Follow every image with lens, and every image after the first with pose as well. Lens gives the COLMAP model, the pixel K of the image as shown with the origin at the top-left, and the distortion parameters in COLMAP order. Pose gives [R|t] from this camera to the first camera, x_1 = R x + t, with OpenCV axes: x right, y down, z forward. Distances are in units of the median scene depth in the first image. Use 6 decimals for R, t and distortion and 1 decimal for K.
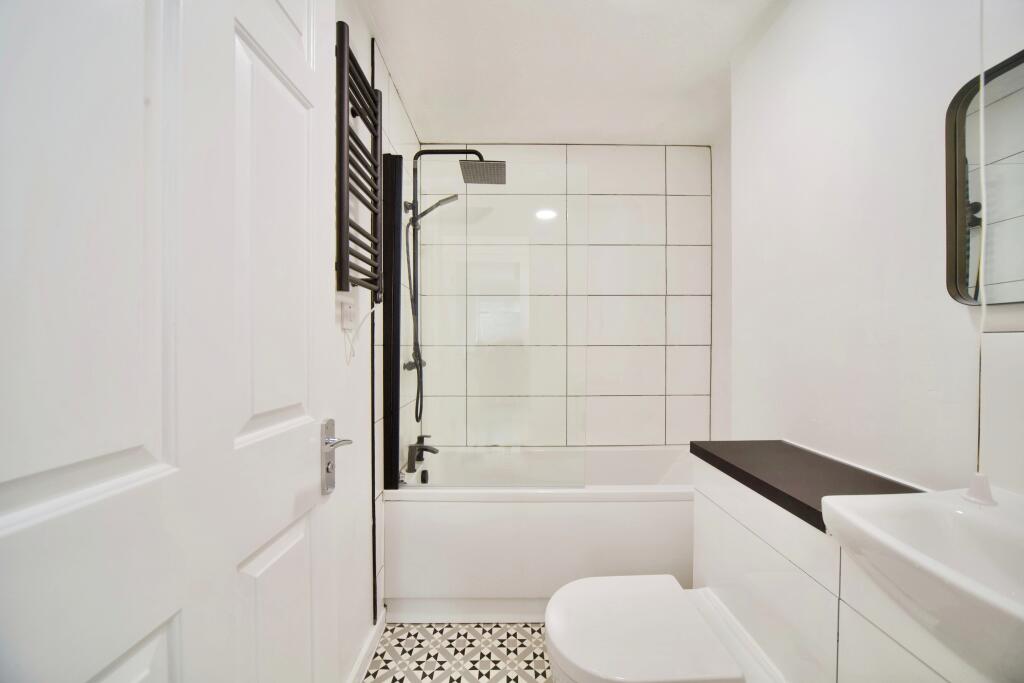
lens RADIAL K [[376.9, 0, 512.7], [0, 376.9, 344.9], [0, 0, 1]] dist [-0.000081, -0.000016]
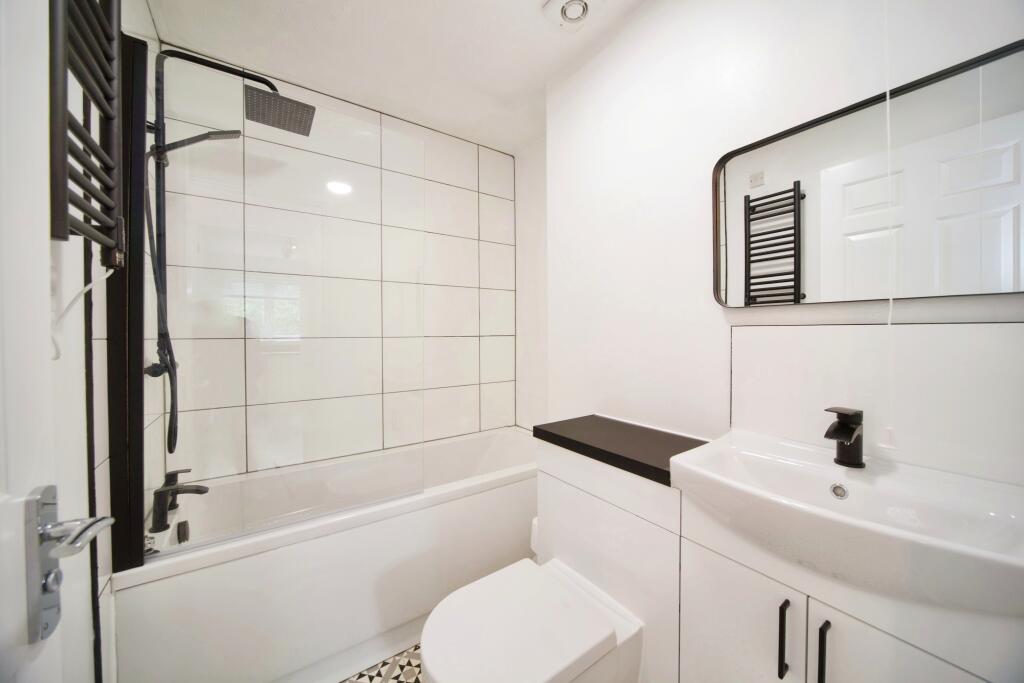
lens RADIAL K [[371.3, 0, 509.5], [0, 371.3, 335.9], [0, 0, 1]] dist [0.008736, -0.005291]
pose [[0.834308, -0.006847, 0.551256, -0.121818], [0.007442, 0.999972, 0.001158, 0.000510], [-0.551248, 0.003136, 0.834335, 0.124252]]
